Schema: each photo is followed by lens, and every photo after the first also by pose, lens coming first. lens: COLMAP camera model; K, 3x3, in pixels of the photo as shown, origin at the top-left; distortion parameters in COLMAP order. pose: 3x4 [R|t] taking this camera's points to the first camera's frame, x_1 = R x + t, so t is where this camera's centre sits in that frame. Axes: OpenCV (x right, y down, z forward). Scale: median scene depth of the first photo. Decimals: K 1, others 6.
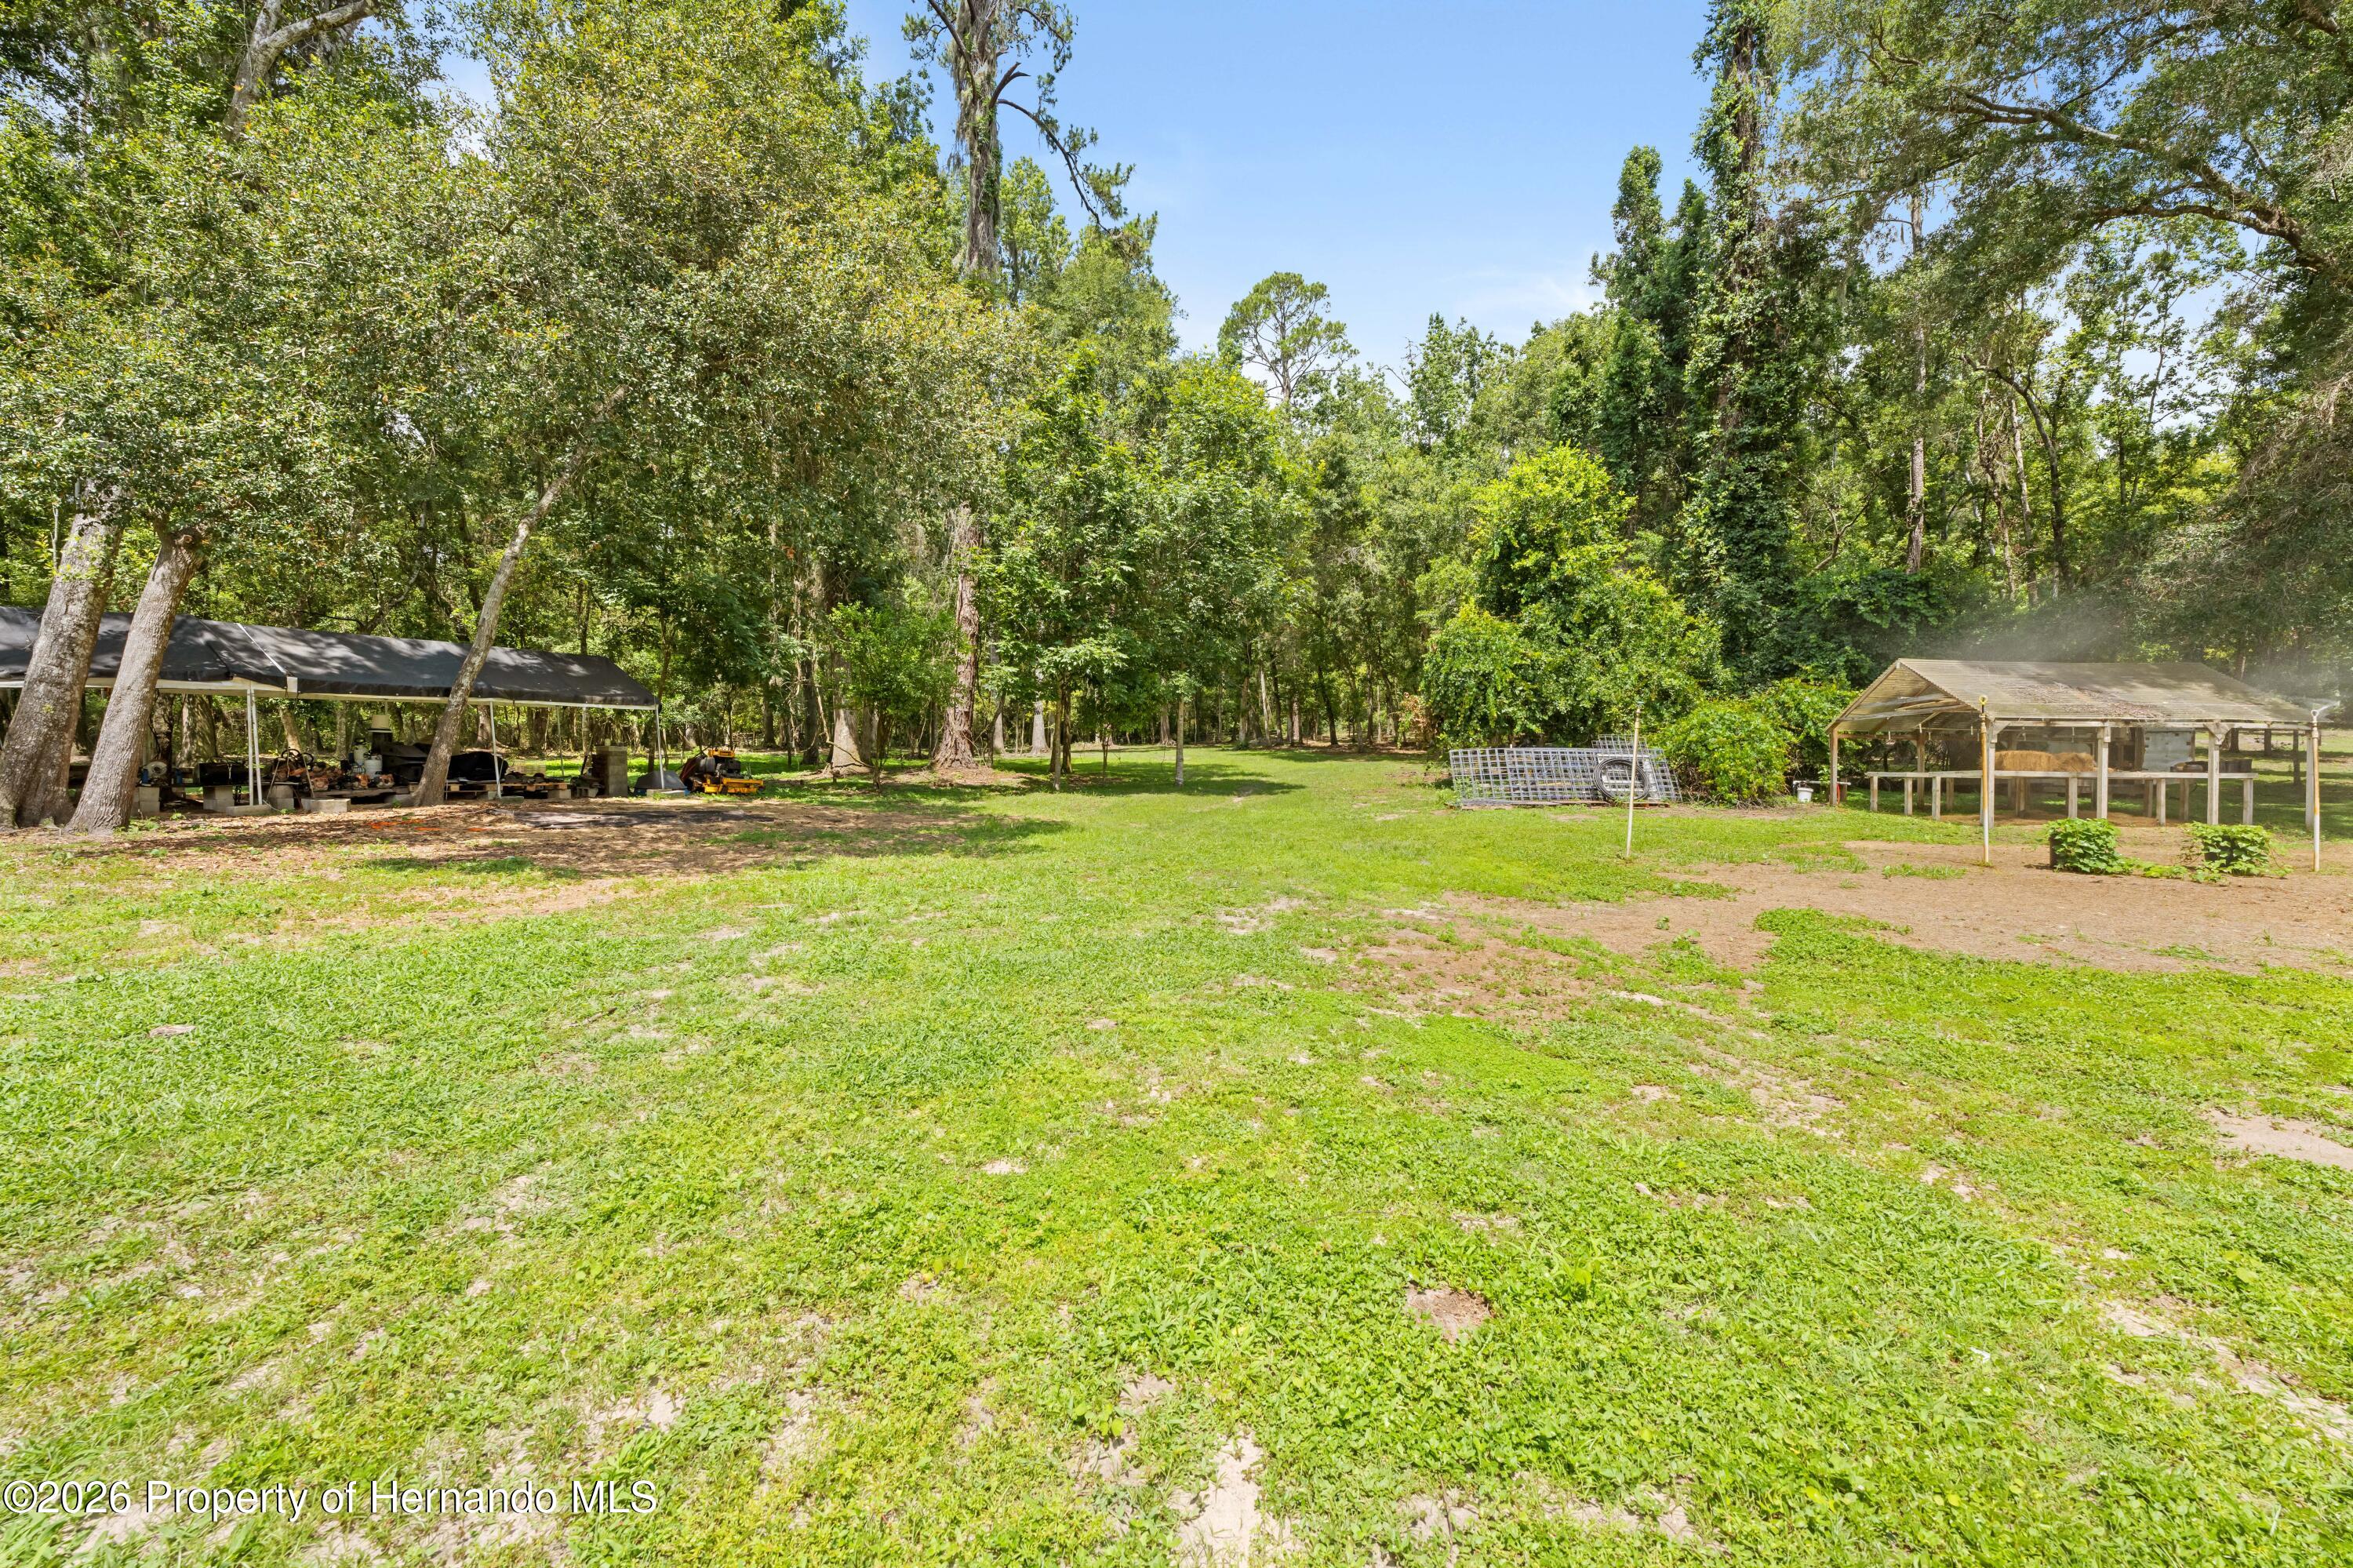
lens RADIAL K [[950.8, 0, 1174.1], [0, 950.8, 784.0], [0, 0, 1]] dist [0.001613, 0.000101]
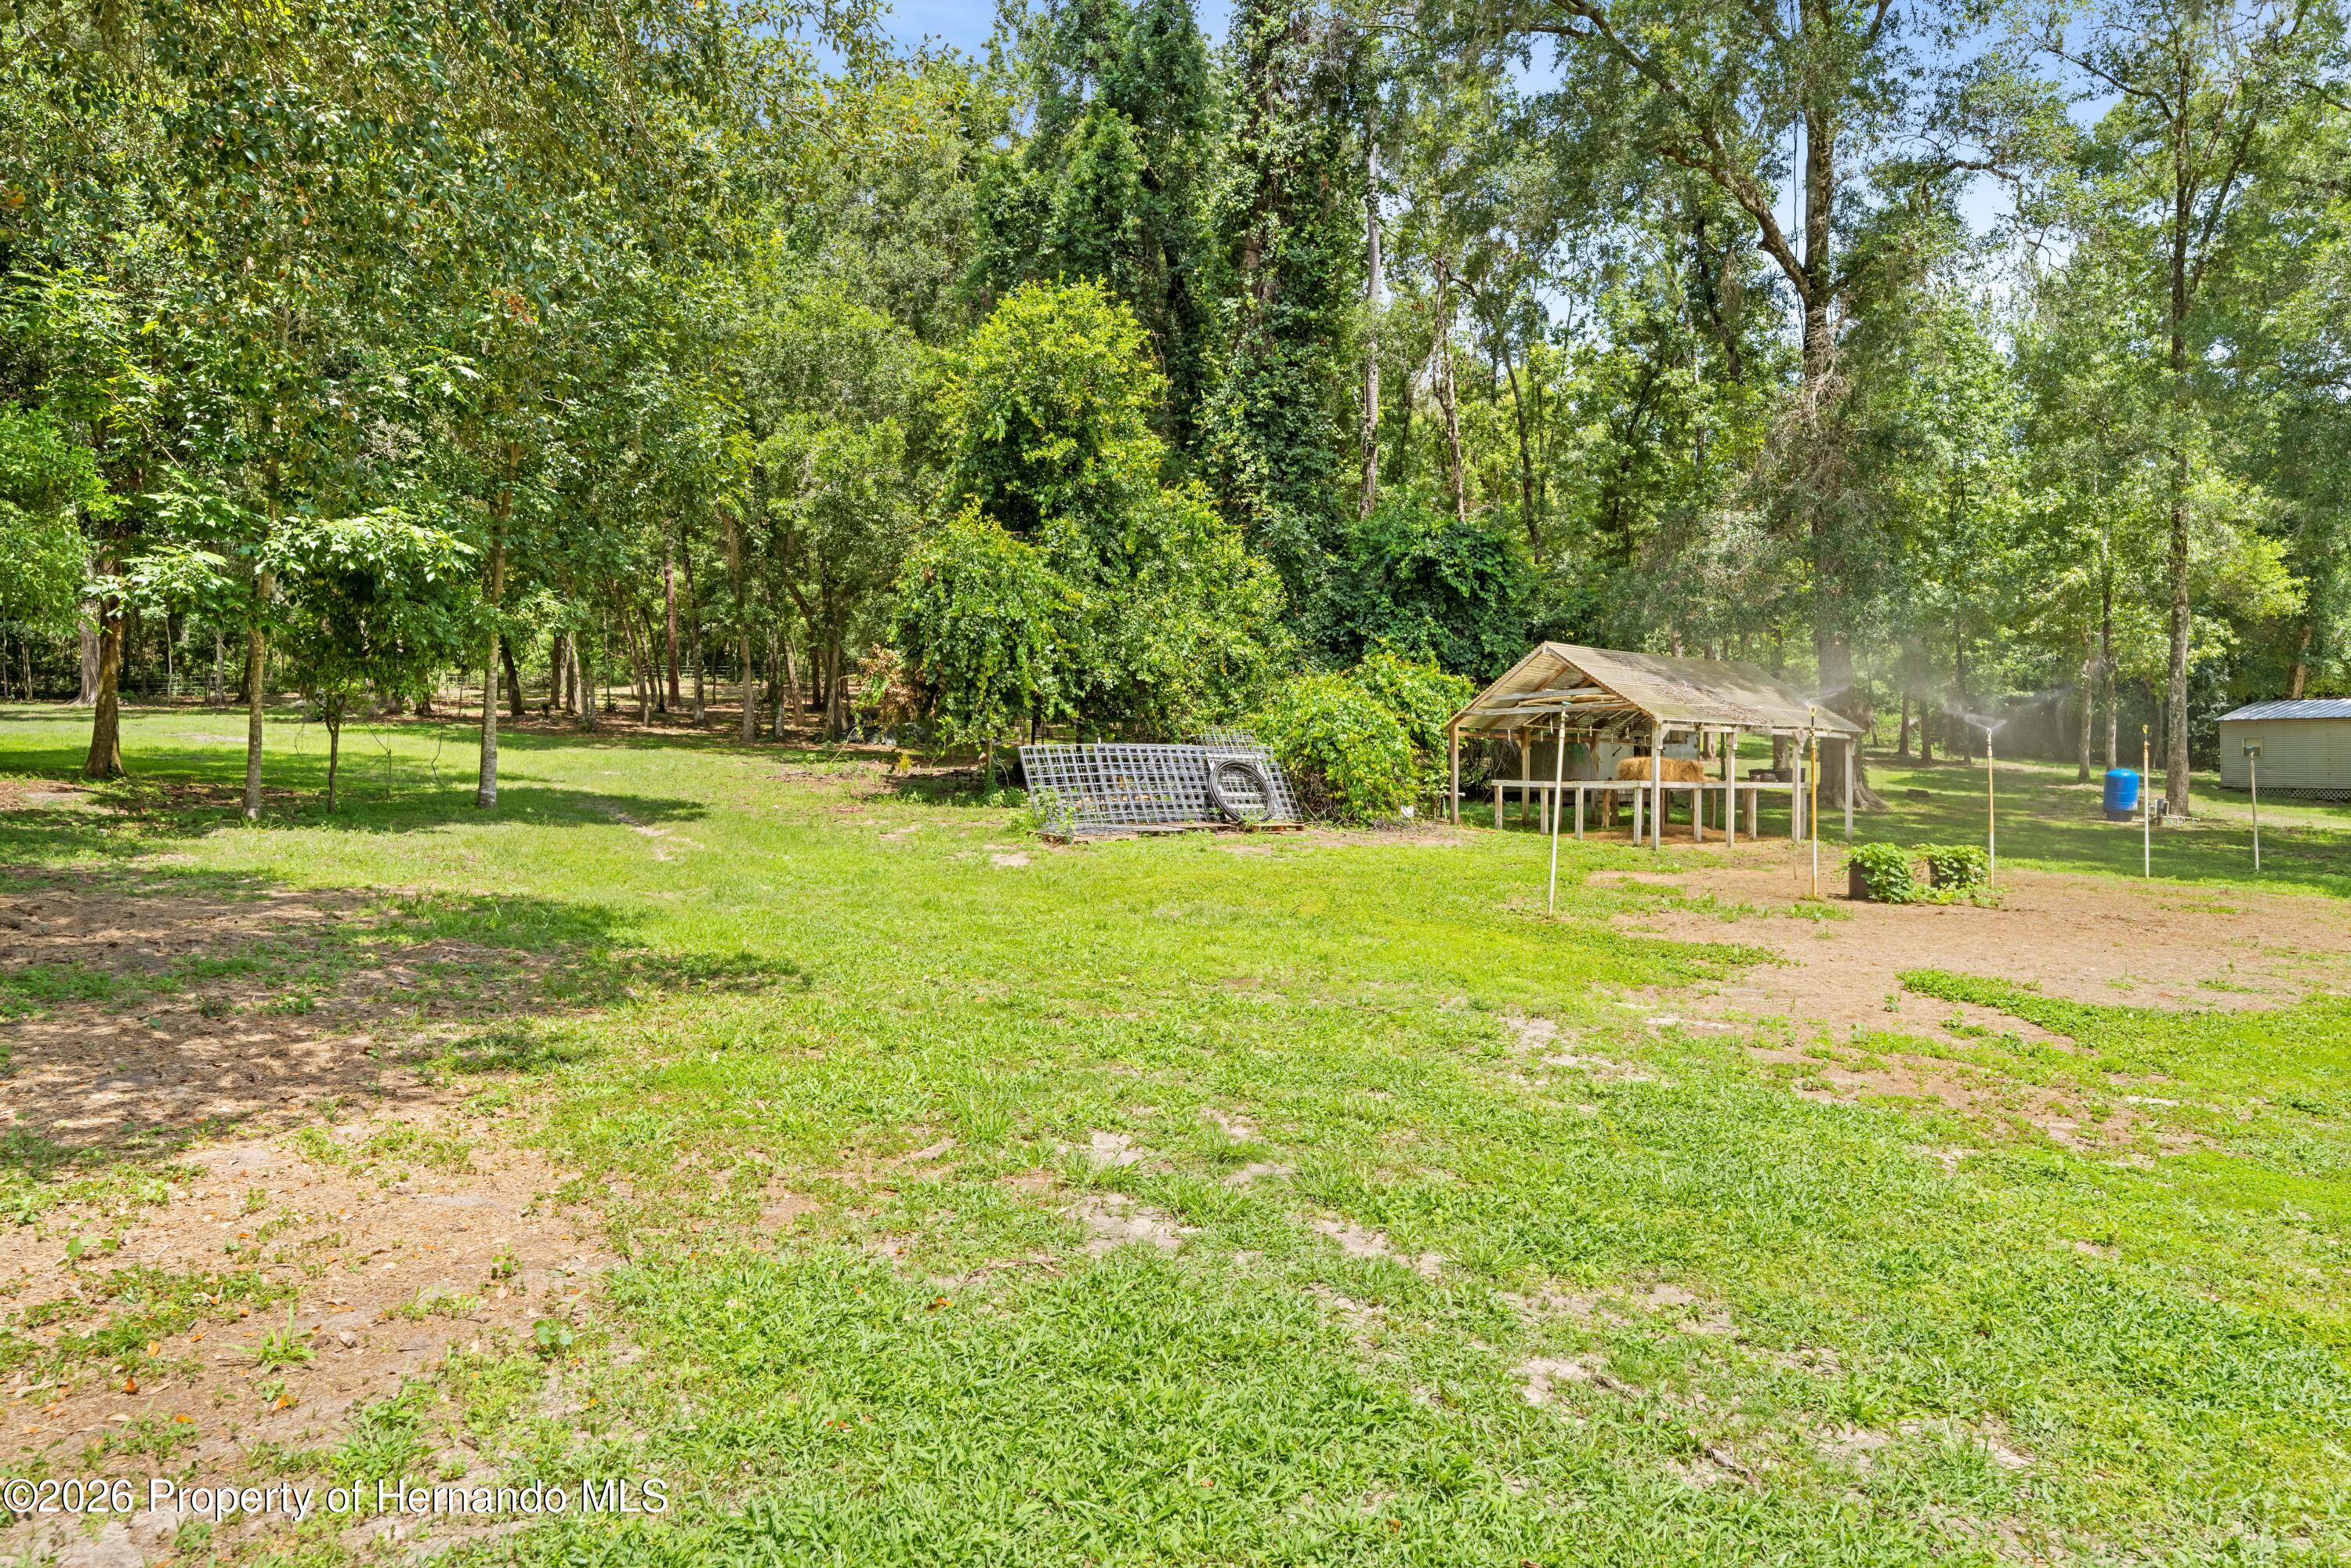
lens RADIAL K [[1584.4, 0, 1174.6], [0, 1584.4, 783.1], [0, 0, 1]] dist [0.000217, -0.002199]
pose [[0.781414, -0.005136, 0.623992, -0.242203], [0.002021, 0.999982, 0.005700, -0.014431], [-0.624010, -0.003193, 0.781410, 0.105544]]
